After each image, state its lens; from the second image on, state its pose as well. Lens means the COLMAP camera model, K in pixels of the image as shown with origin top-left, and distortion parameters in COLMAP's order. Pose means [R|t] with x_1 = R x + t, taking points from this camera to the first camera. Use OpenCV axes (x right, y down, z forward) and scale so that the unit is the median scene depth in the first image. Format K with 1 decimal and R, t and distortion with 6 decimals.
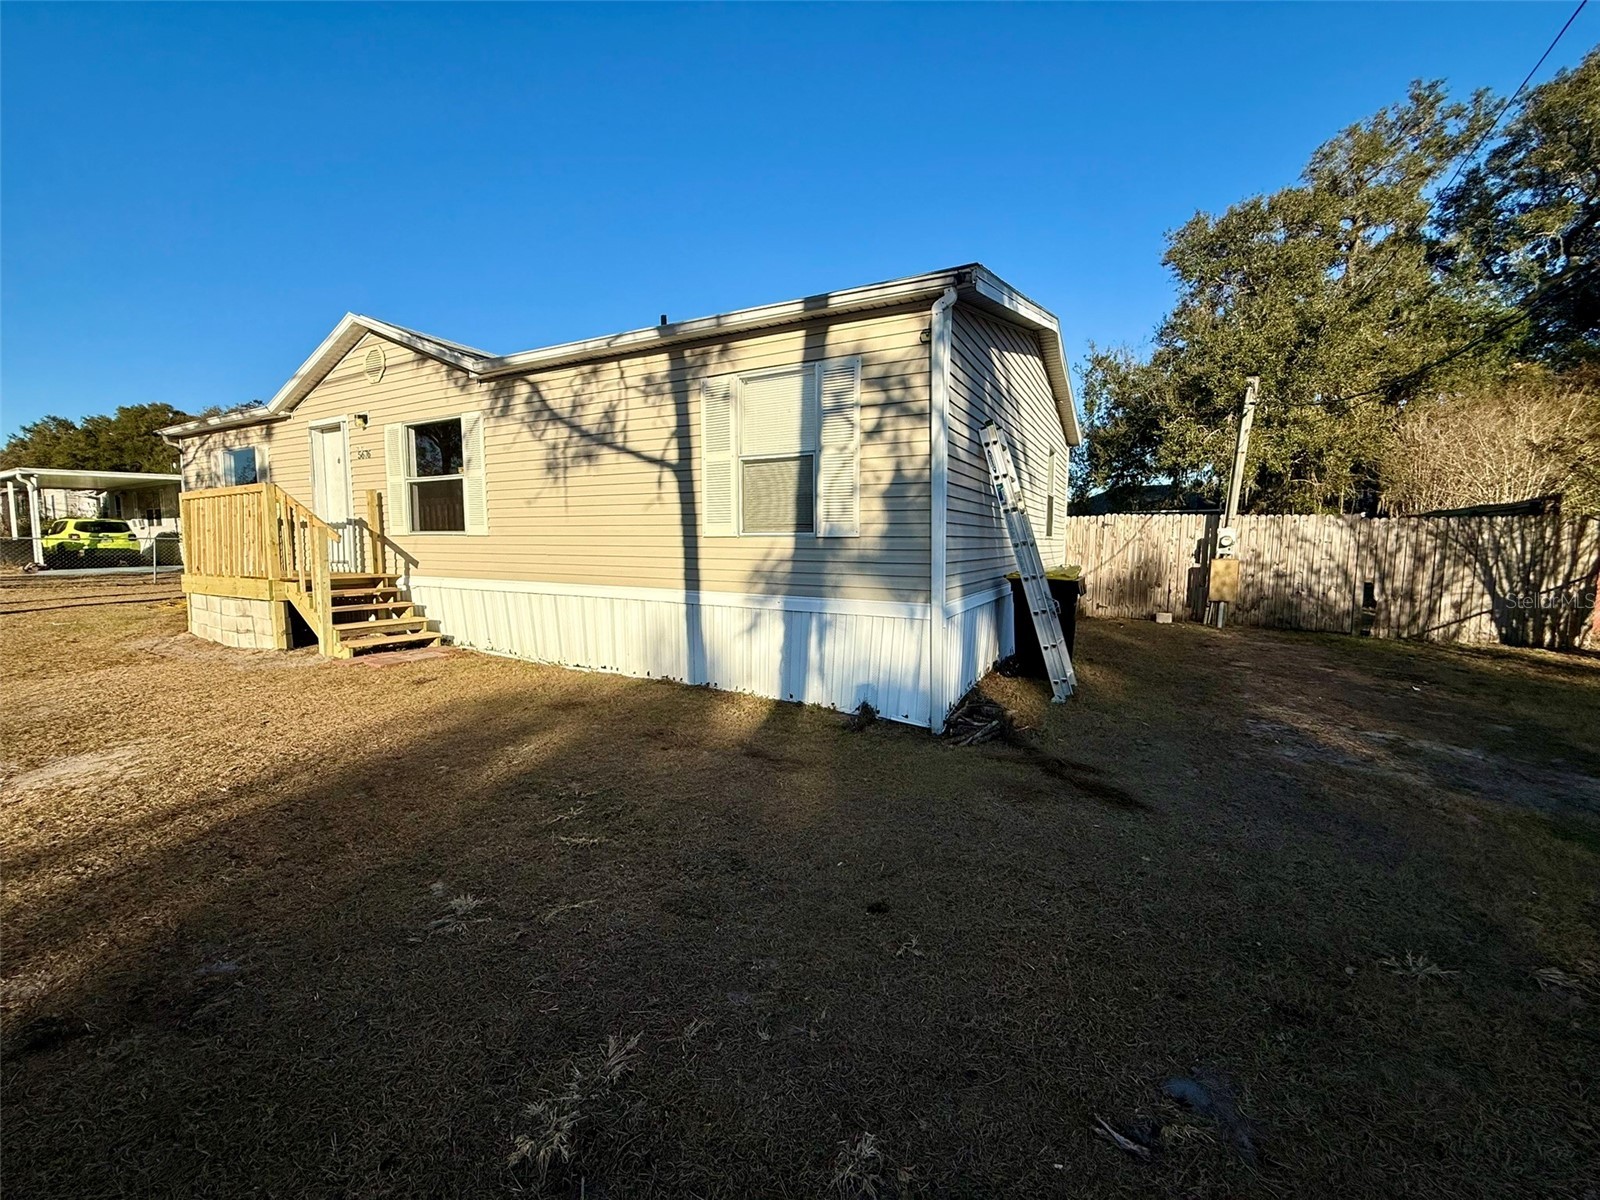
lens RADIAL K [[638.1, 0, 794.7], [0, 638.1, 600.2], [0, 0, 1]] dist [-0.000097, 0.000474]
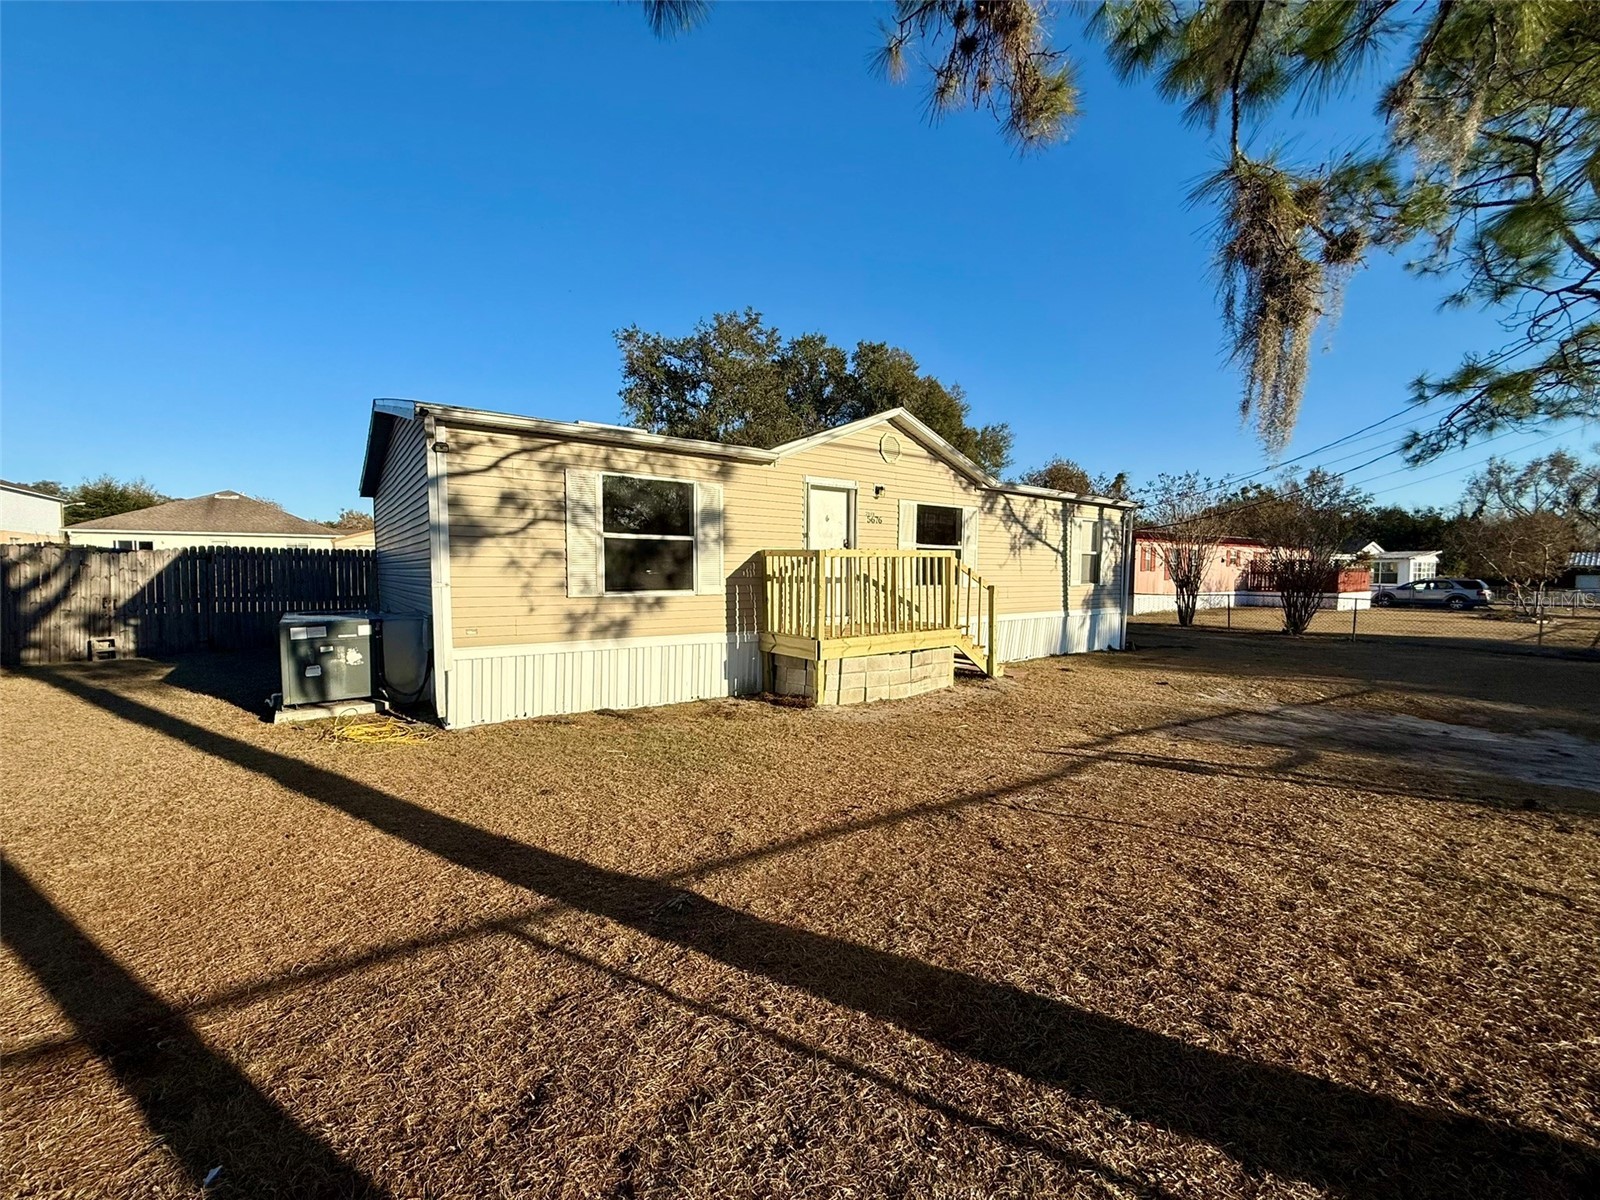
lens RADIAL K [[638.1, 0, 794.7], [0, 638.1, 600.2], [0, 0, 1]] dist [-0.000097, 0.000474]
pose [[0.406806, -0.049567, 0.912169, -2.415529], [0.083306, 0.996379, 0.016990, -0.155821], [-0.909708, 0.069078, 0.409462, 0.904981]]
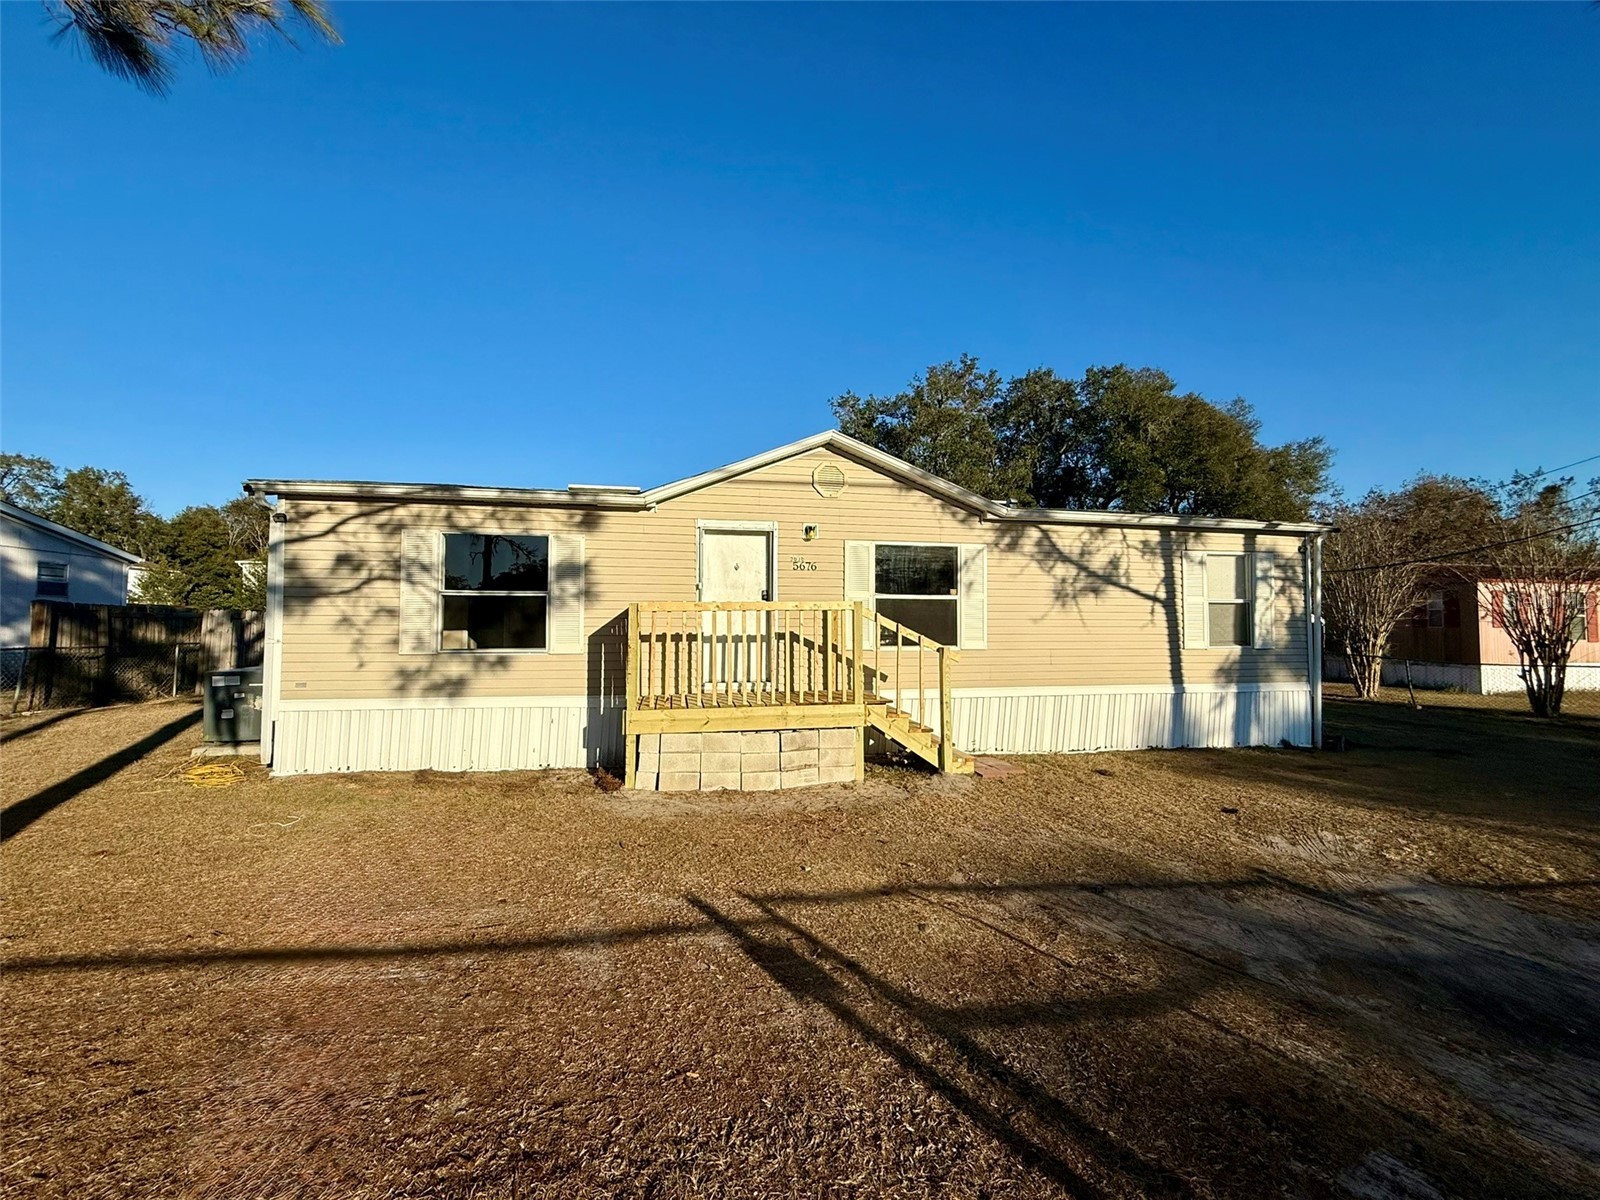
lens RADIAL K [[638.1, 0, 794.7], [0, 638.1, 600.2], [0, 0, 1]] dist [-0.000097, 0.000474]
pose [[0.760419, 0.019600, 0.649137, -1.760885], [0.064363, 0.992349, -0.105360, -0.105372], [-0.646235, 0.121898, 0.753340, 0.402616]]
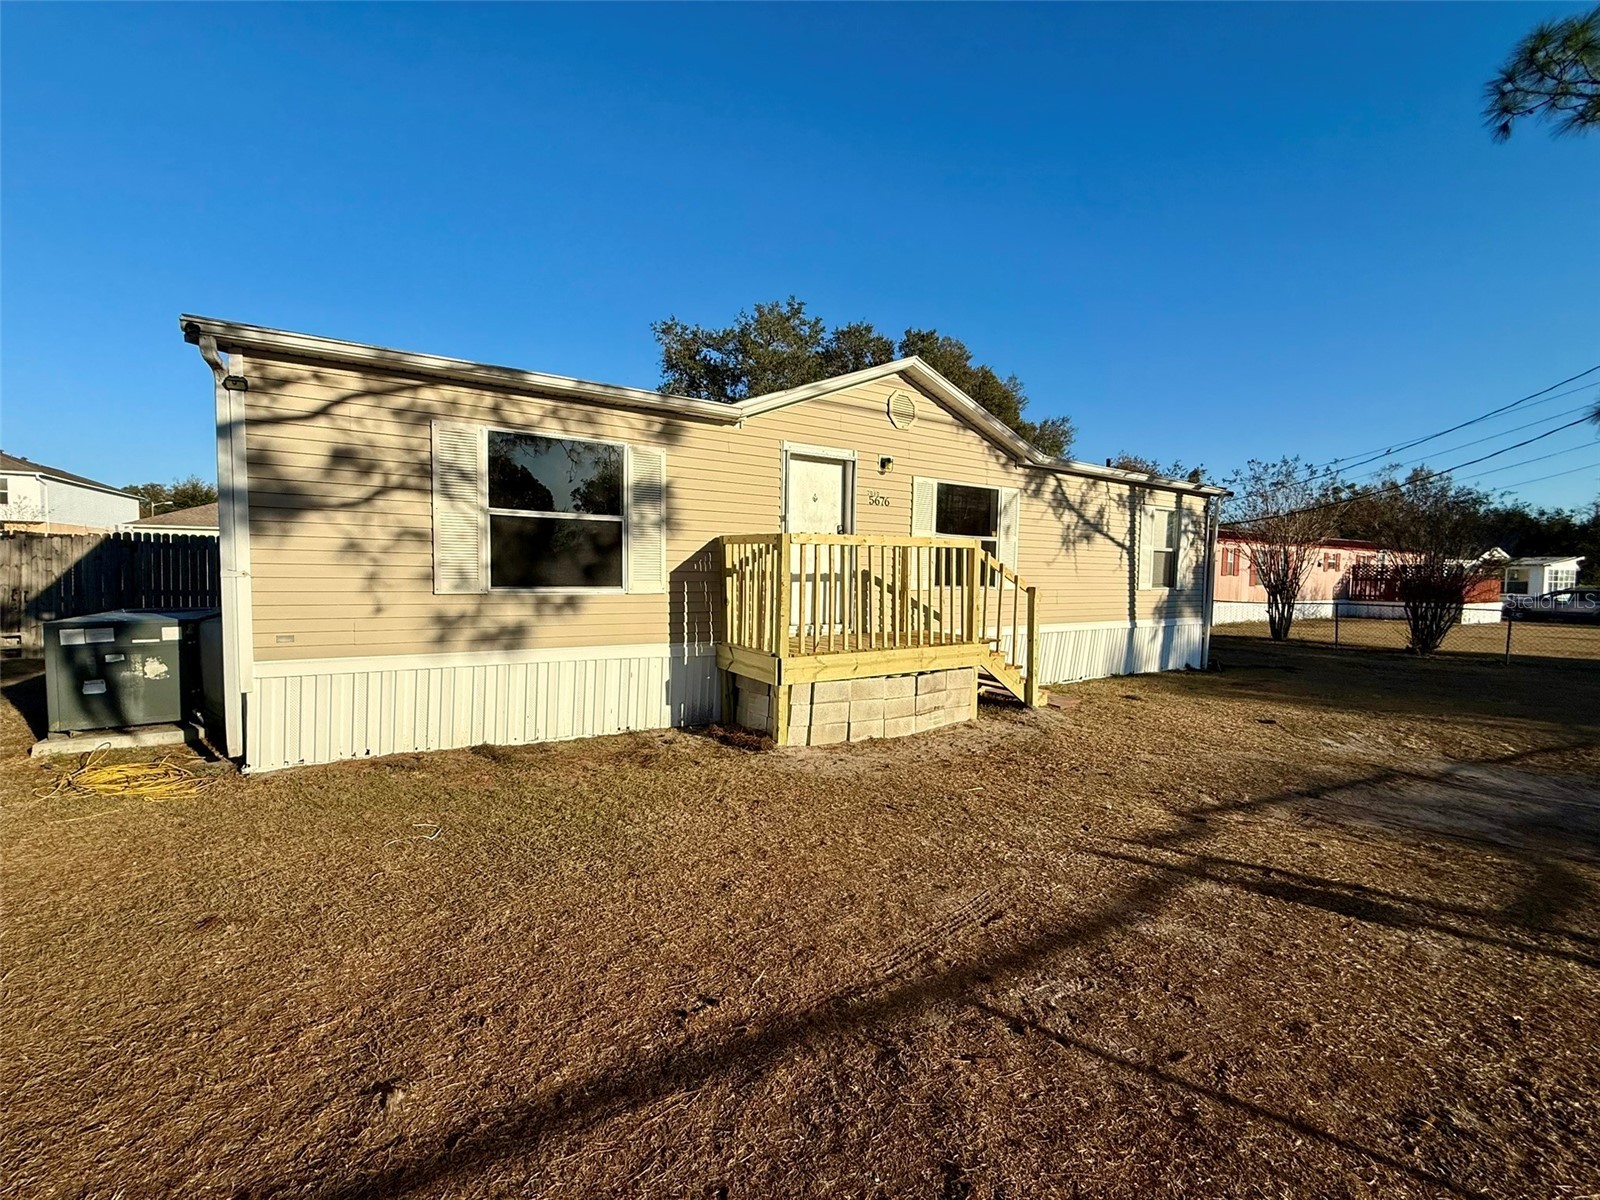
lens RADIAL K [[638.1, 0, 794.7], [0, 638.1, 600.2], [0, 0, 1]] dist [-0.000097, 0.000474]
pose [[0.482580, -0.039601, 0.874956, -2.056953], [0.070162, 0.997515, 0.006450, -0.139247], [-0.873037, 0.058276, 0.484159, 0.915007]]
